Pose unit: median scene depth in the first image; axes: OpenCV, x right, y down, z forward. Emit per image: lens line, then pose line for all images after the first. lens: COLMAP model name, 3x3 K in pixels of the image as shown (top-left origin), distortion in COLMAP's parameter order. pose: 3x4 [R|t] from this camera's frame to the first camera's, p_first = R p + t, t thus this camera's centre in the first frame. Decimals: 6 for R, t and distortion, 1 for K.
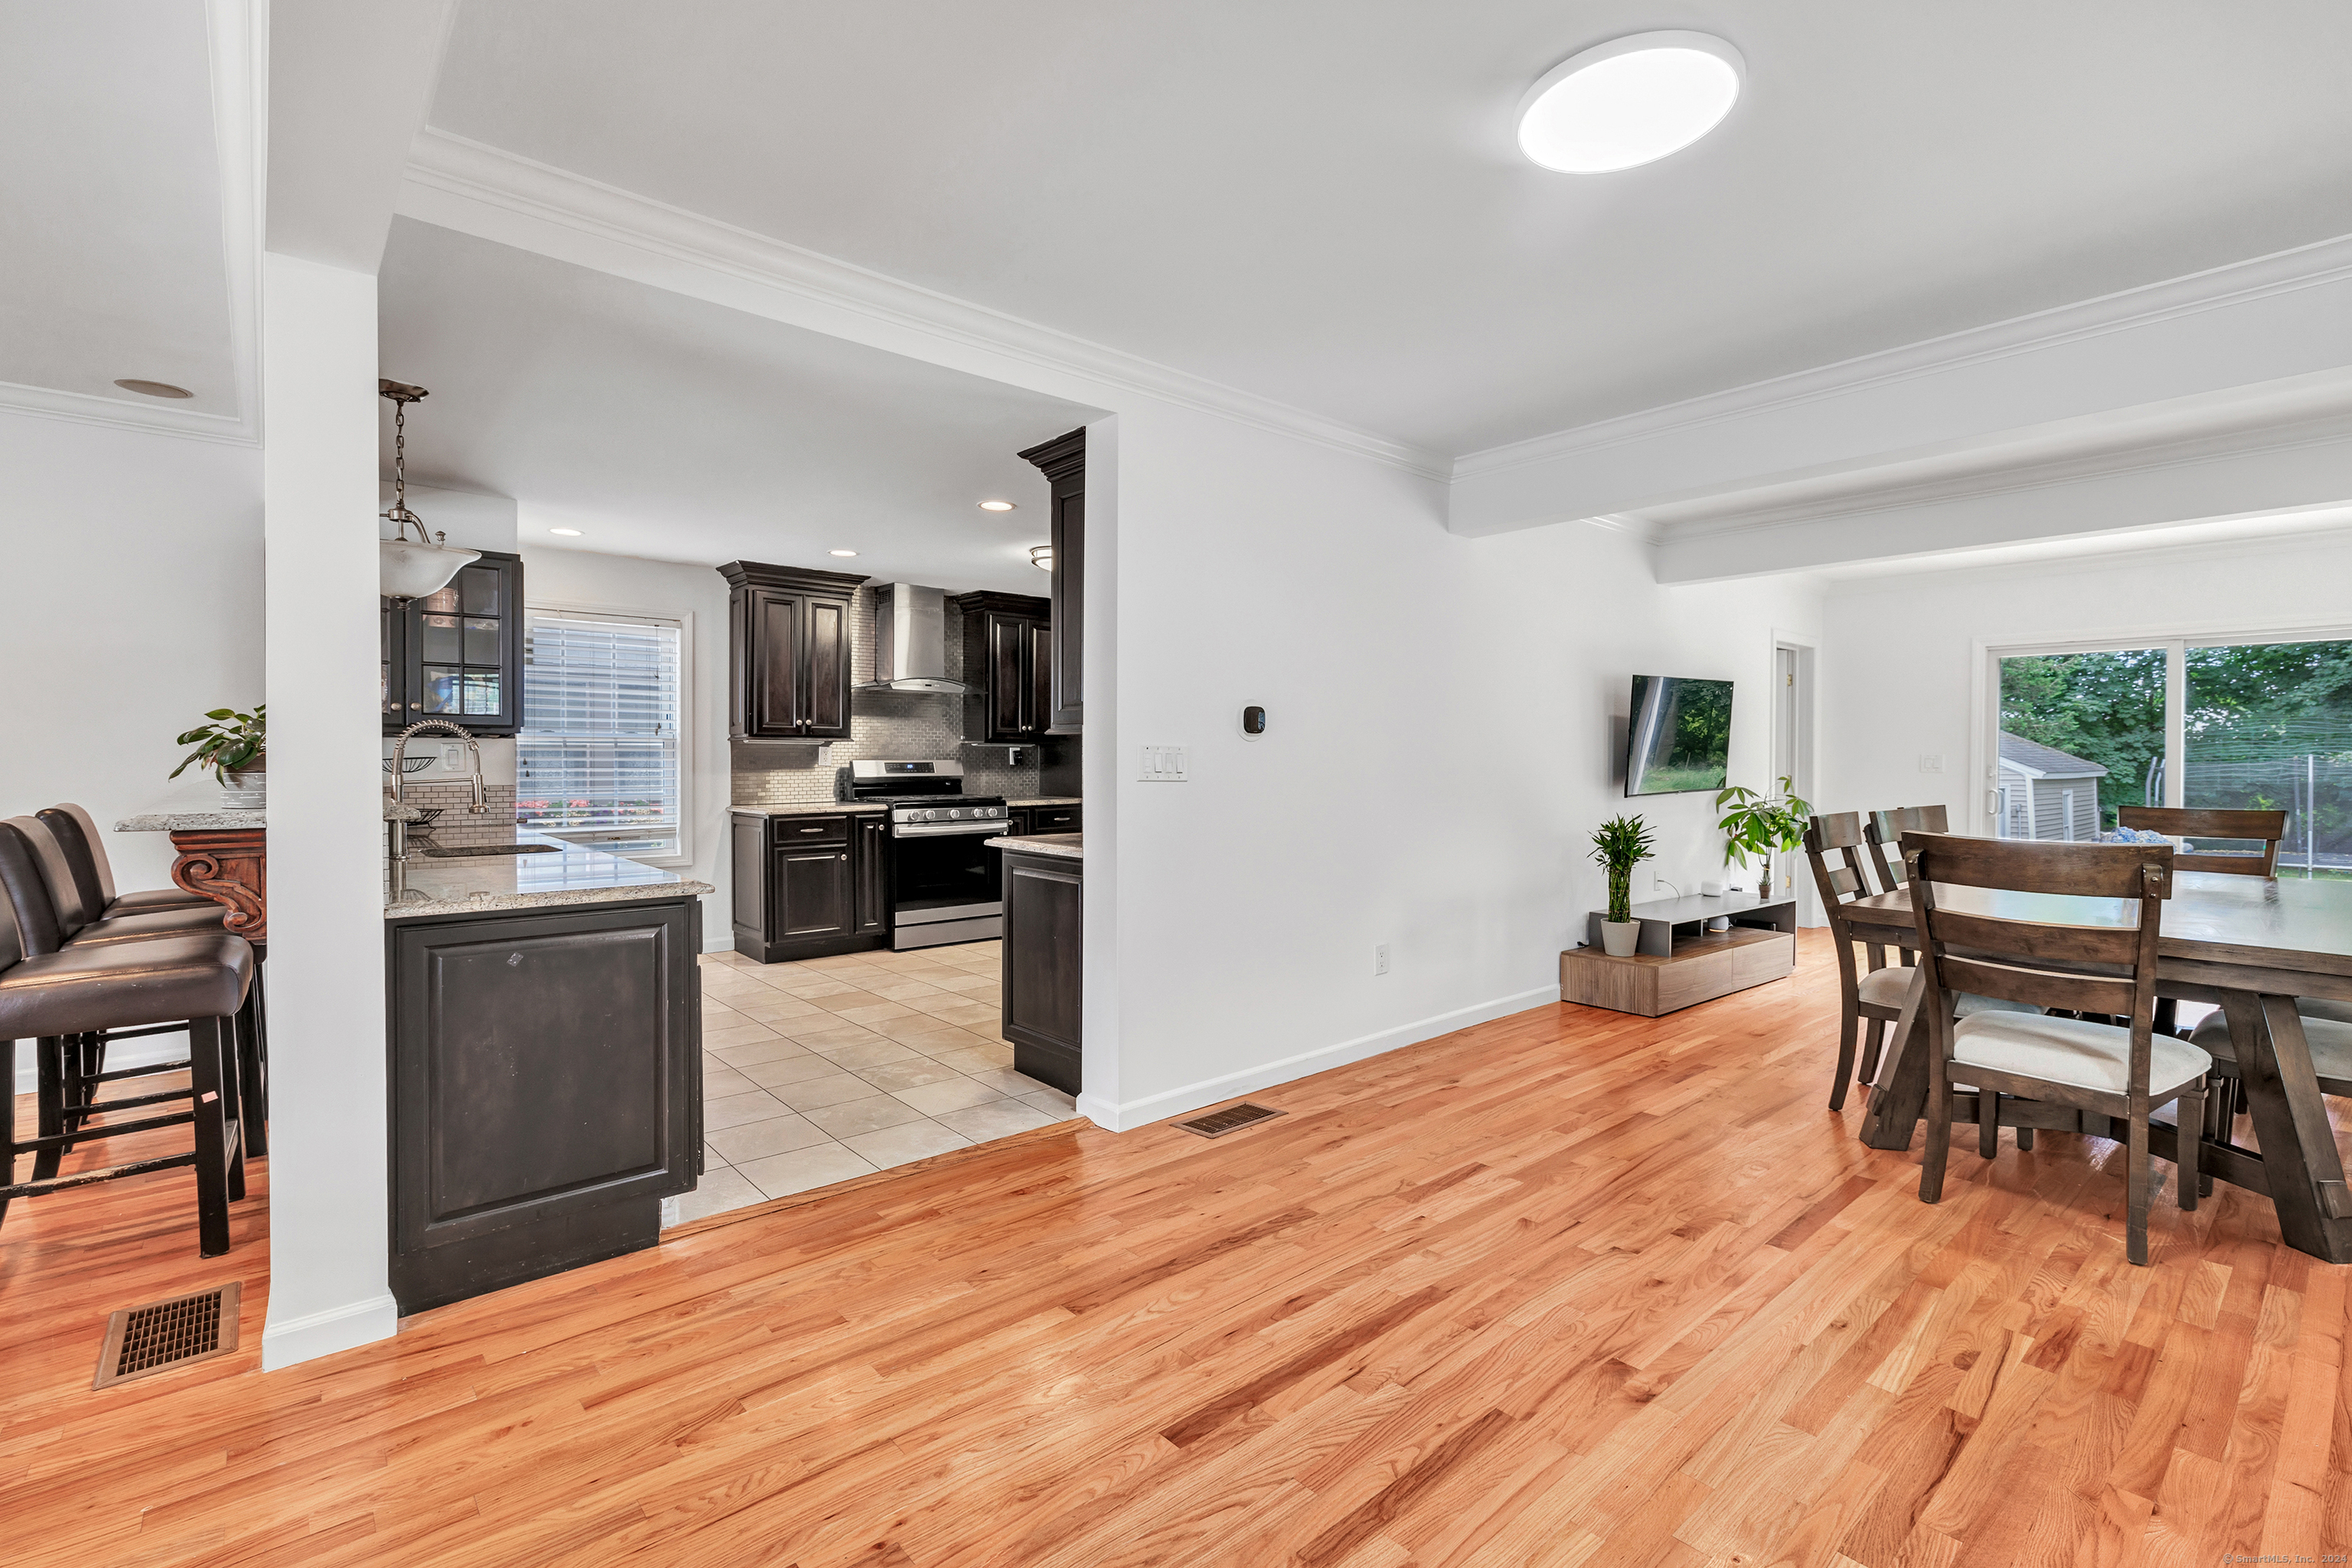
lens RADIAL K [[1002.6, 0, 1162.8], [0, 1002.6, 772.2], [0, 0, 1]] dist [0.002252, 0.000441]
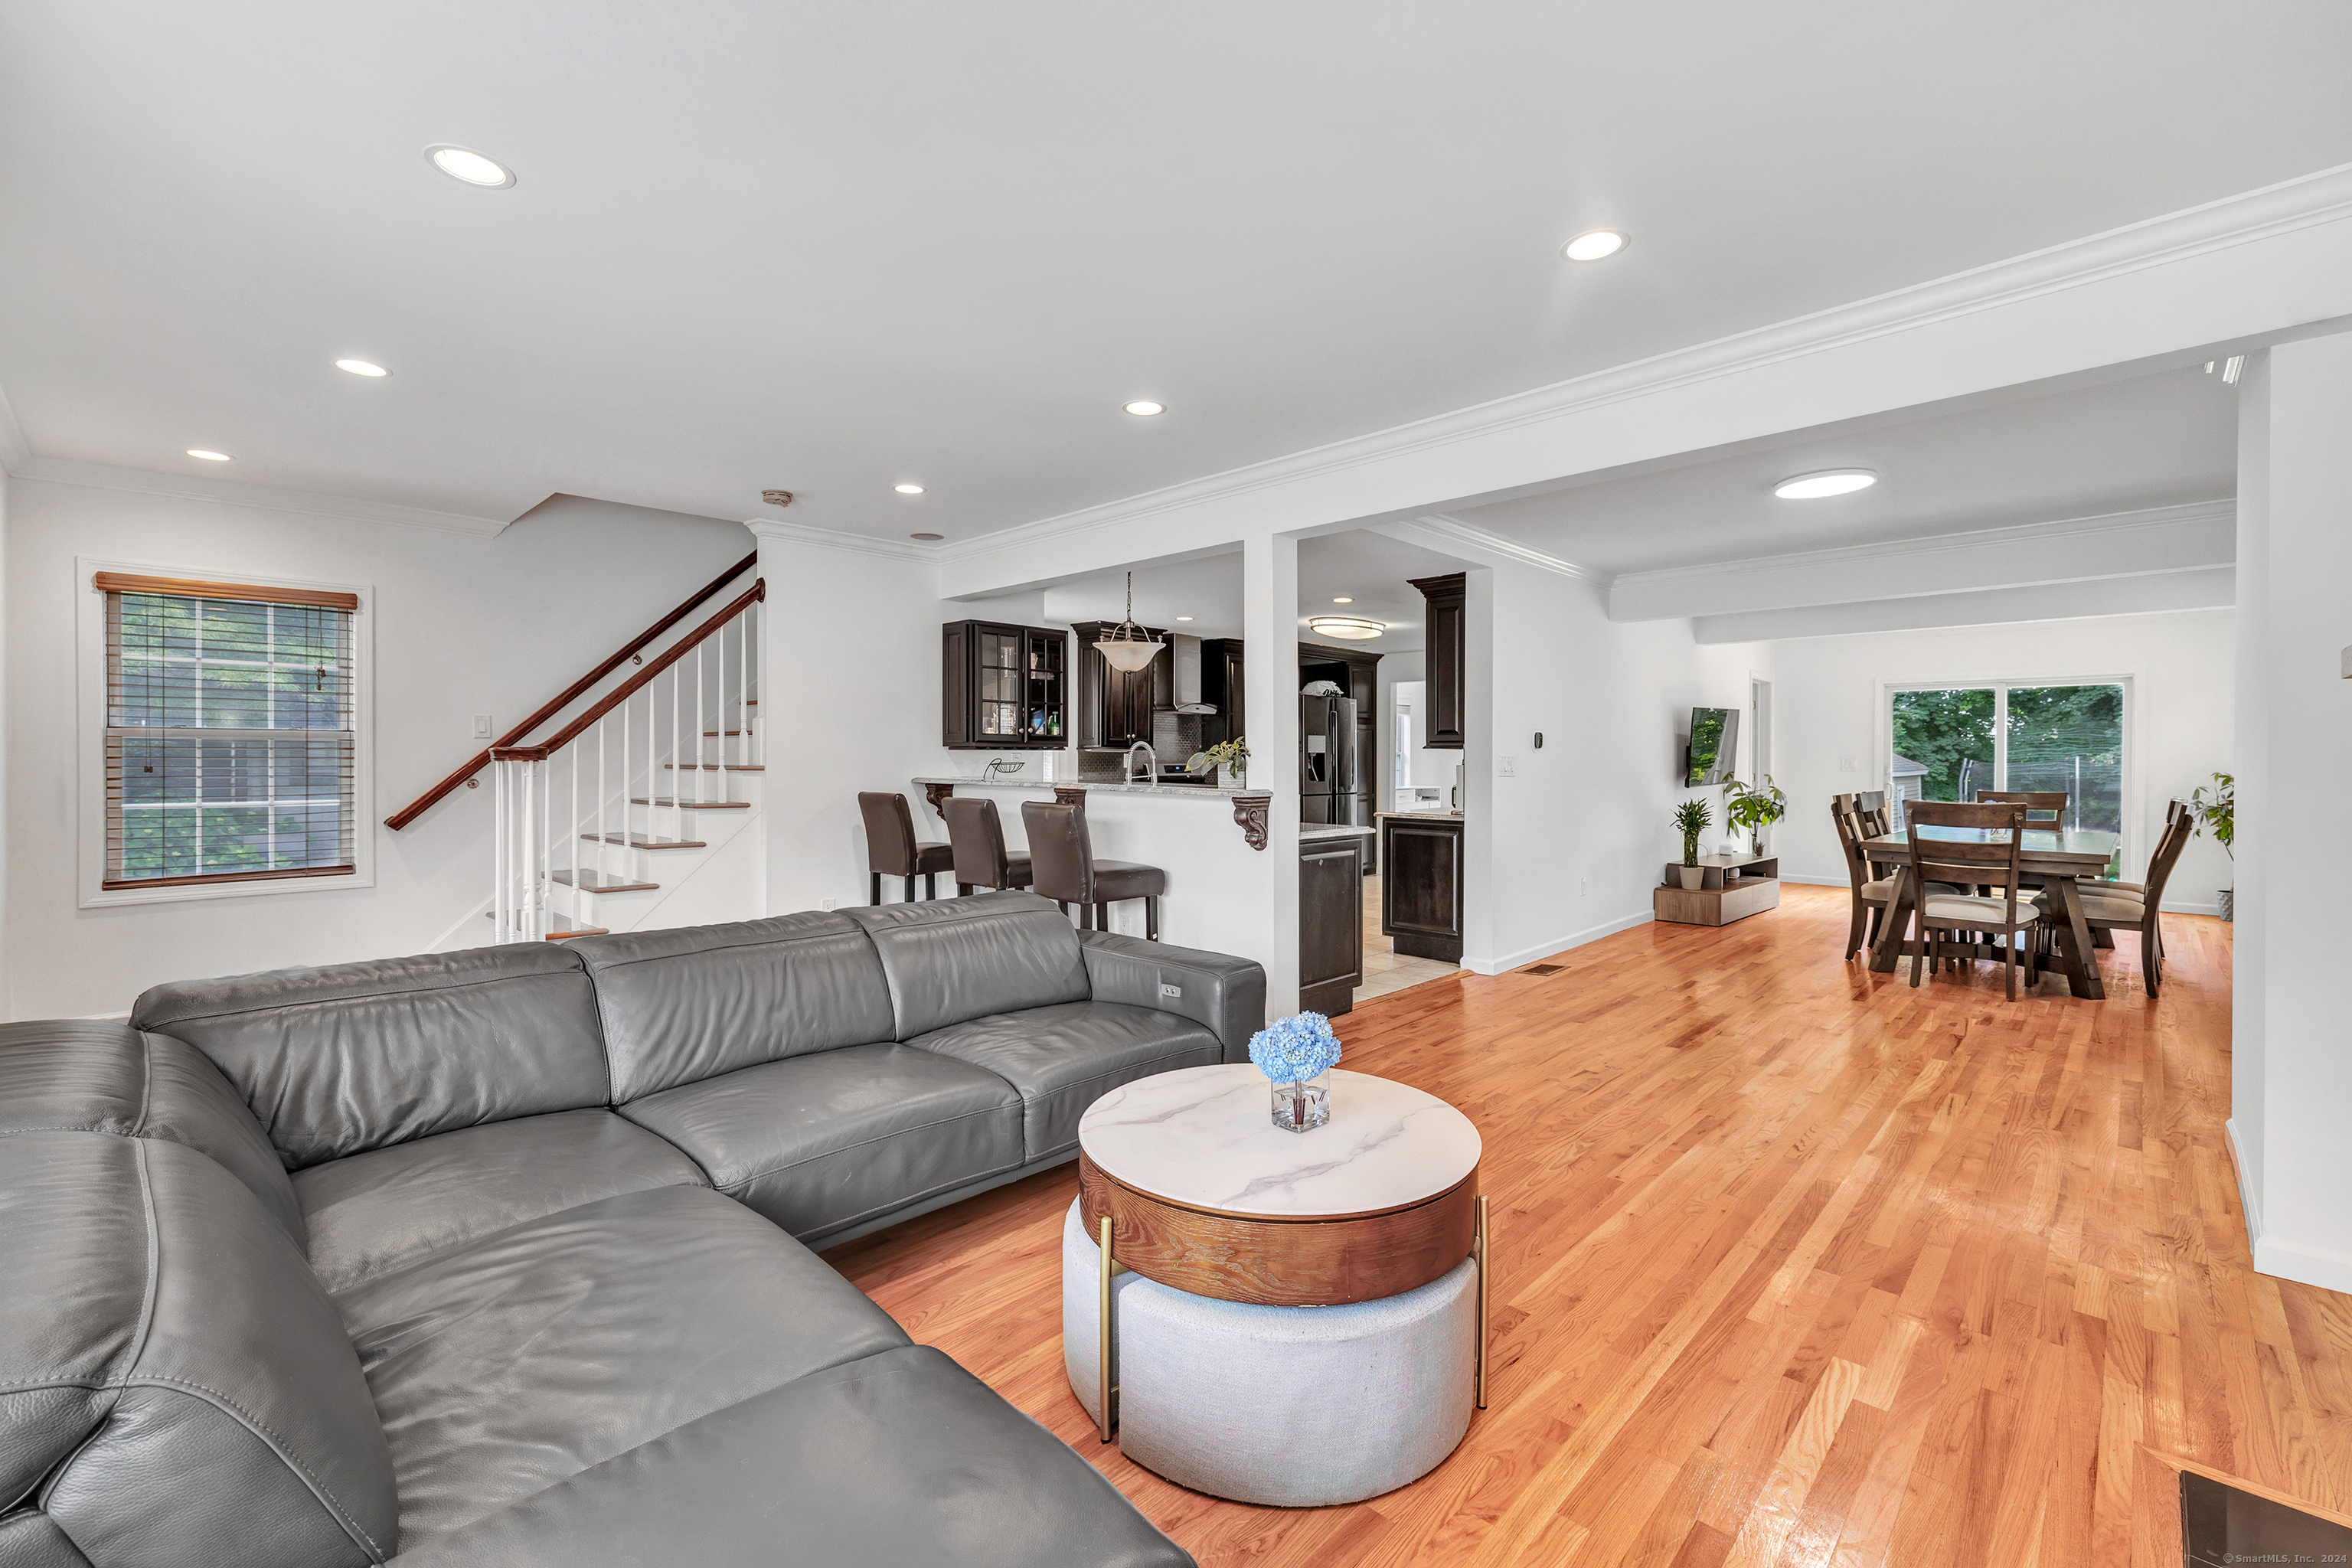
lens RADIAL K [[1019.5, 0, 1191.1], [0, 1019.5, 772.4], [0, 0, 1]] dist [0.003349, 0.000940]
pose [[0.990552, -0.002240, 0.137118, -0.741485], [0.002303, 0.999997, -0.000301, 0.000882], [-0.137117, 0.000613, 0.990555, -0.640809]]
